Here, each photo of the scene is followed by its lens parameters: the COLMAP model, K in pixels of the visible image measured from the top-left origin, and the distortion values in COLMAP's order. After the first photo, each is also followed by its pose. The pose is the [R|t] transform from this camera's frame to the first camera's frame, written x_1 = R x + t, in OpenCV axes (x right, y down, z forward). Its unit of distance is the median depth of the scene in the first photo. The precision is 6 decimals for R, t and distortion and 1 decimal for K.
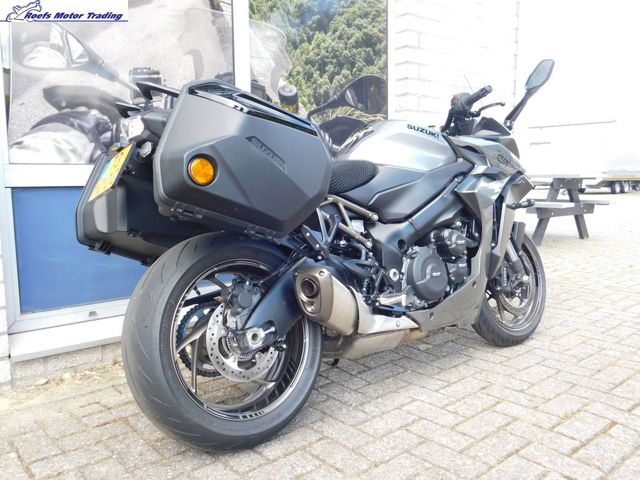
lens RADIAL K [[557.7, 0, 320.0], [0, 557.7, 240.0], [0, 0, 1]] dist [-0.008178, -0.001742]
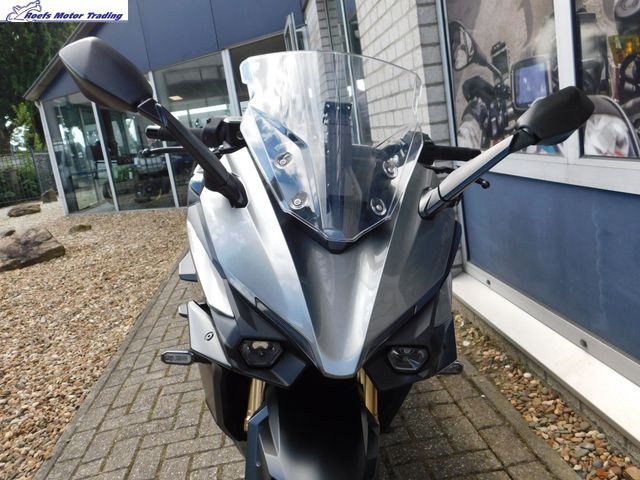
lens RADIAL K [[557.7, 0, 320.0], [0, 557.7, 240.0], [0, 0, 1]] dist [-0.008178, -0.001742]
pose [[-0.563201, 0.259513, -0.784511, 0.637444], [0.061767, 0.959969, 0.273211, -0.275471], [0.824008, 0.105416, -0.556685, 1.330083]]
